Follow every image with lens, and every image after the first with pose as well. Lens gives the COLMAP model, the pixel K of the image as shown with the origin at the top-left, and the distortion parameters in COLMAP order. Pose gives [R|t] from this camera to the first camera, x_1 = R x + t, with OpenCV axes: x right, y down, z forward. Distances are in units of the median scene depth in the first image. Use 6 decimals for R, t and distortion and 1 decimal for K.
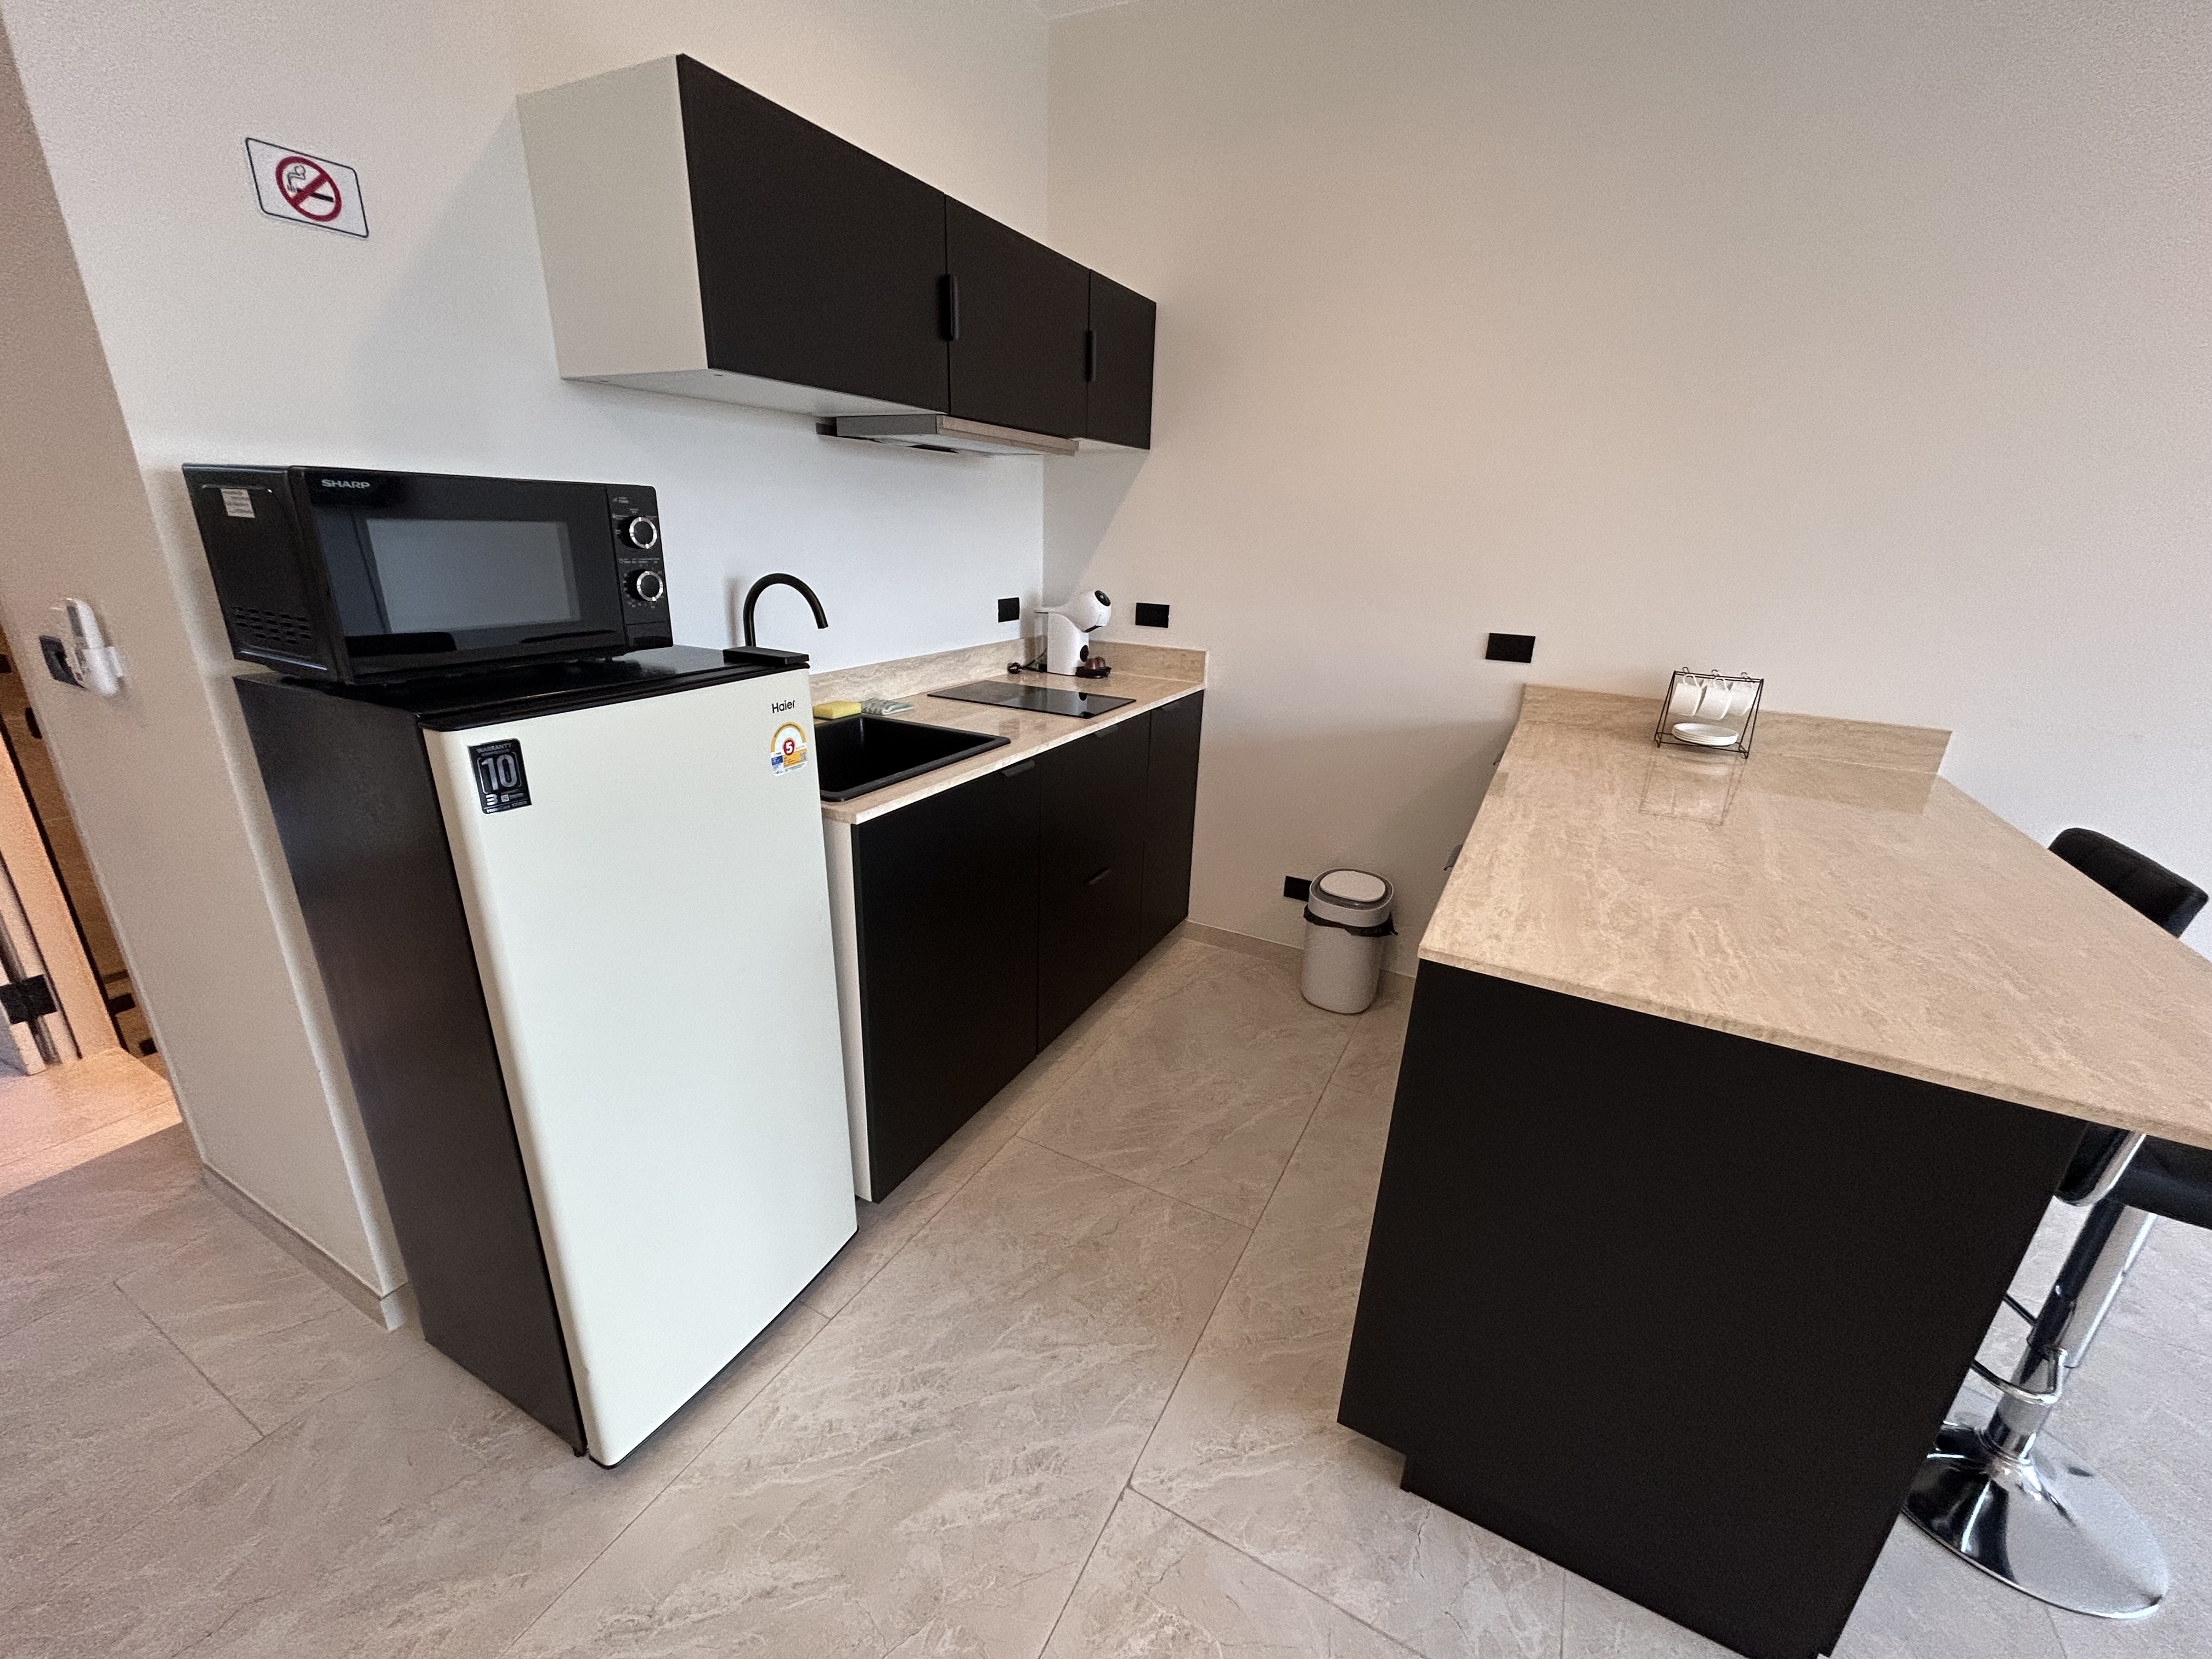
lens RADIAL K [[893.5, 0, 1103.8], [0, 893.5, 826.8], [0, 0, 1]] dist [0.000013, 0.000509]
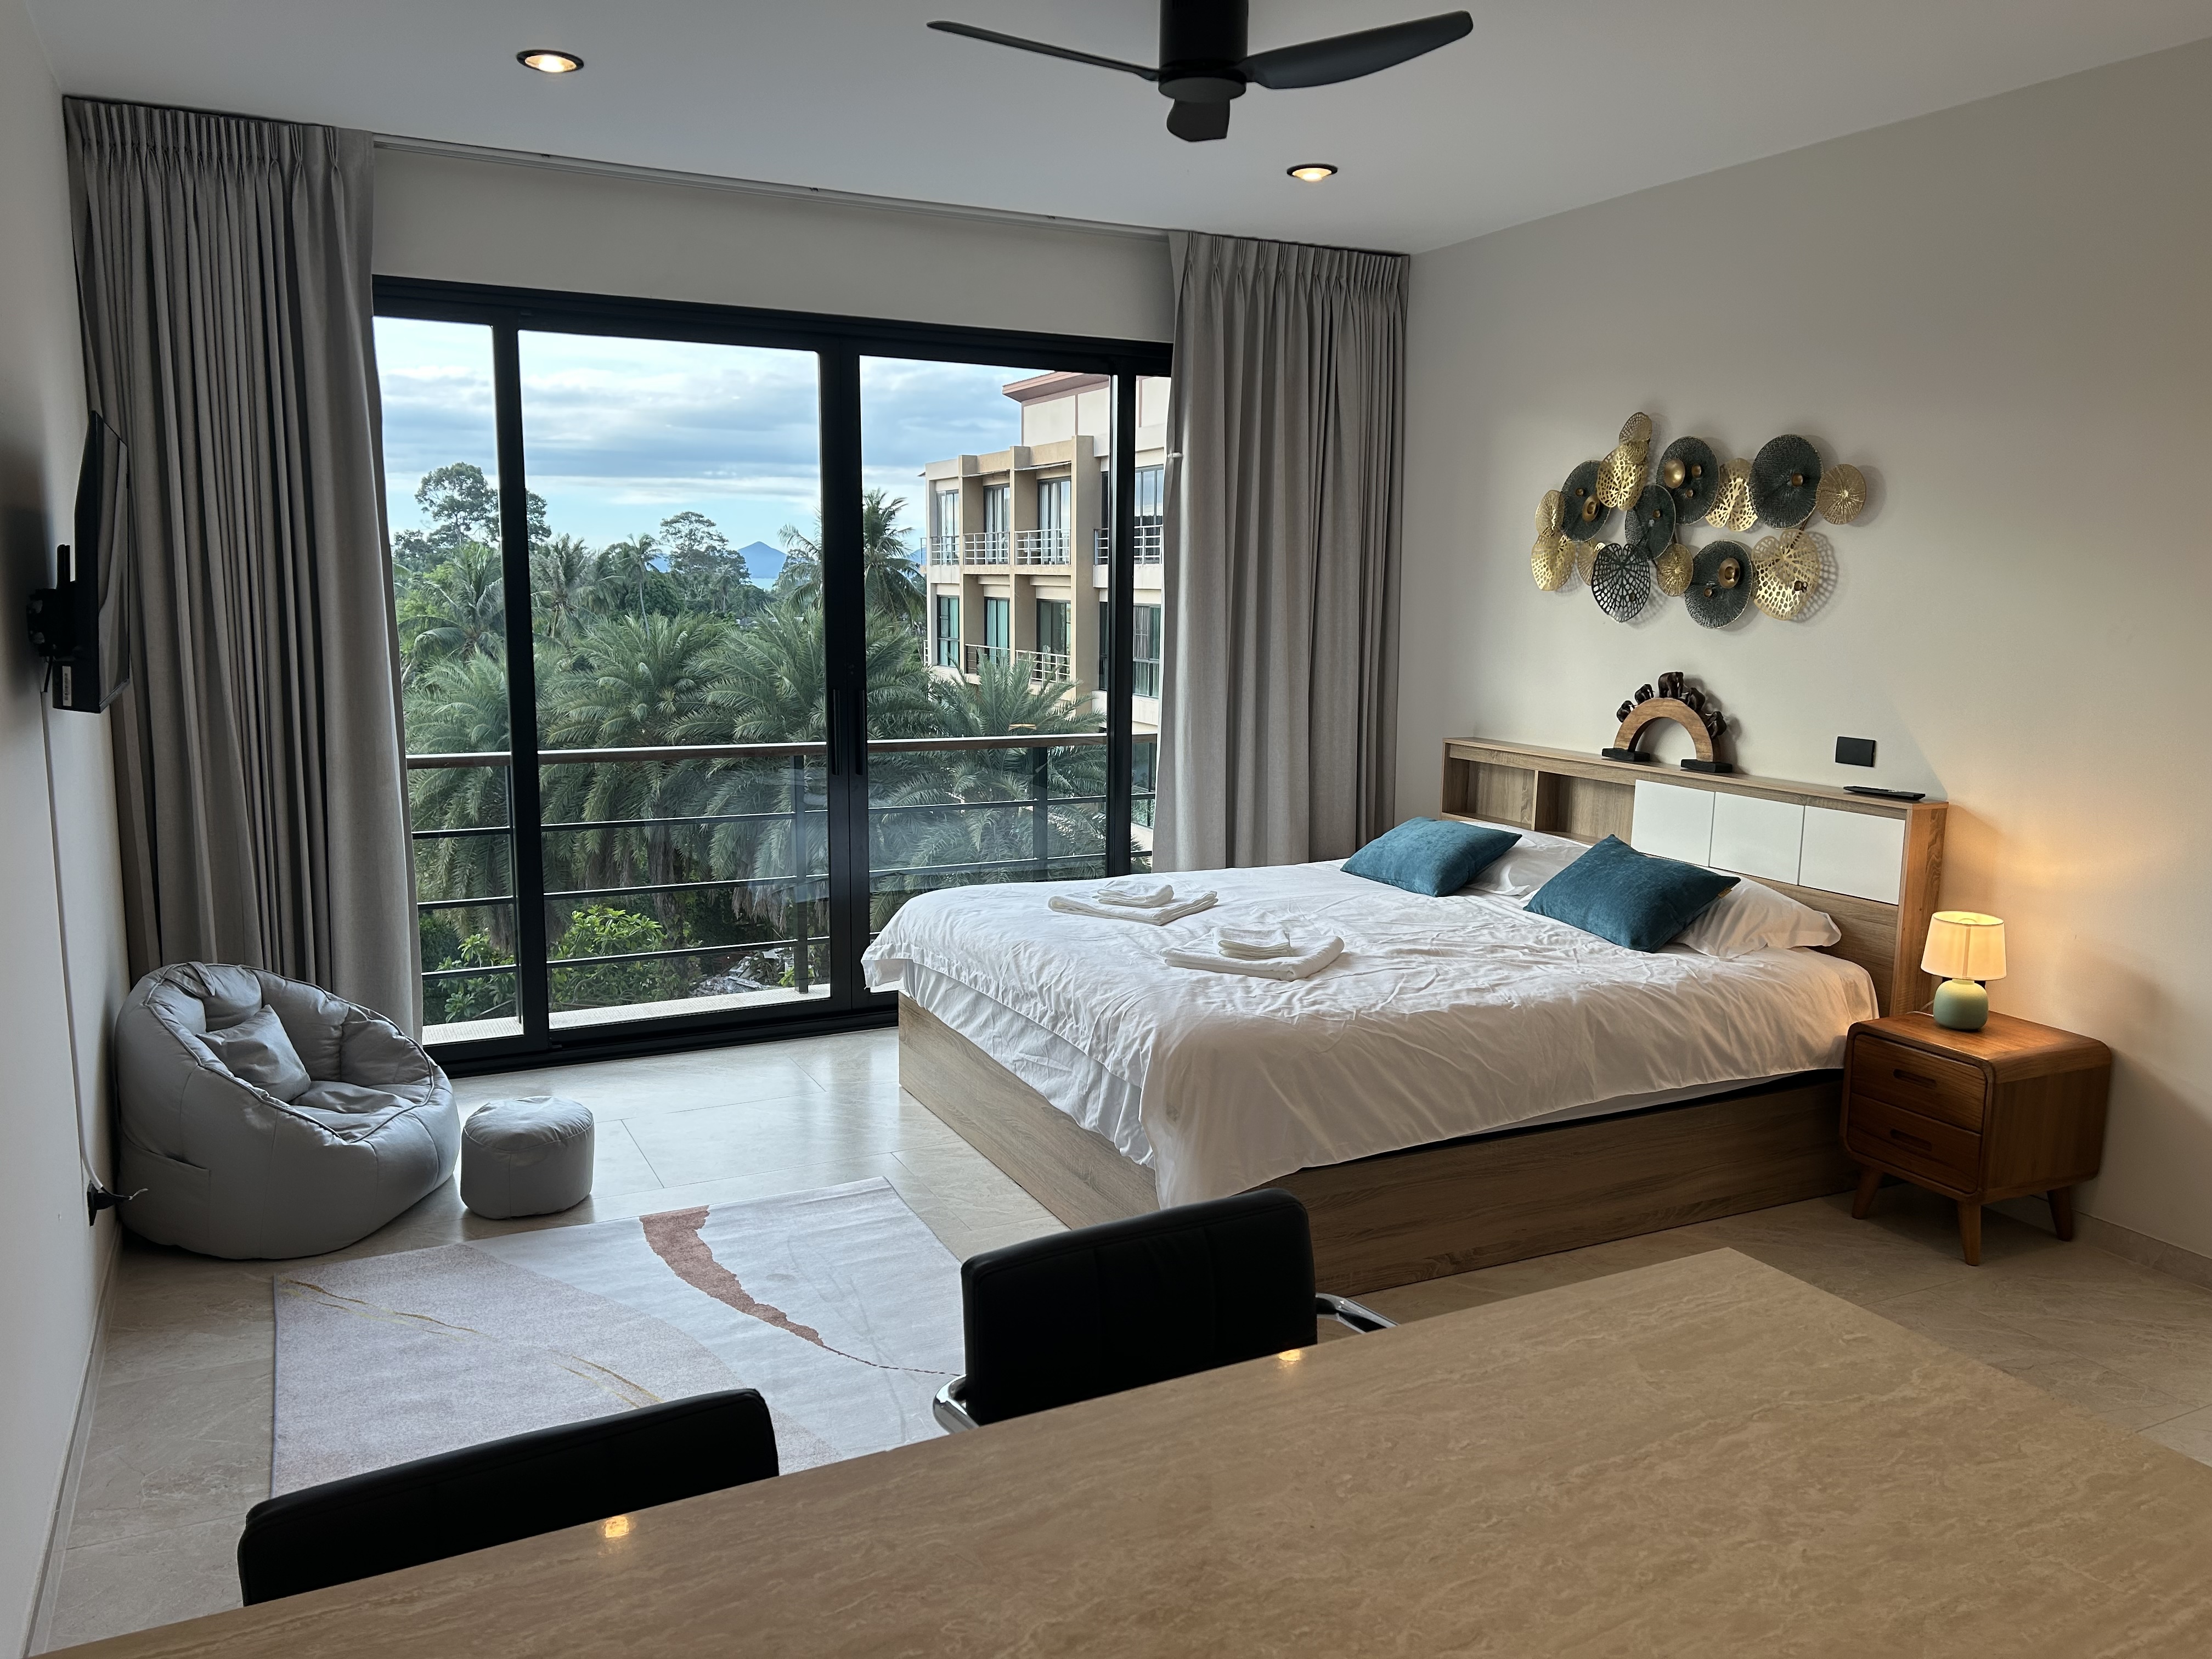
lens RADIAL K [[1662.6, 0, 1118.8], [0, 1662.6, 812.4], [0, 0, 1]] dist [0.064030, -0.070965]
pose [[-0.814956, -0.125043, 0.565873, 0.528412], [0.152781, 0.895544, 0.417923, -0.559857], [-0.559022, 0.427043, -0.710724, 1.351284]]
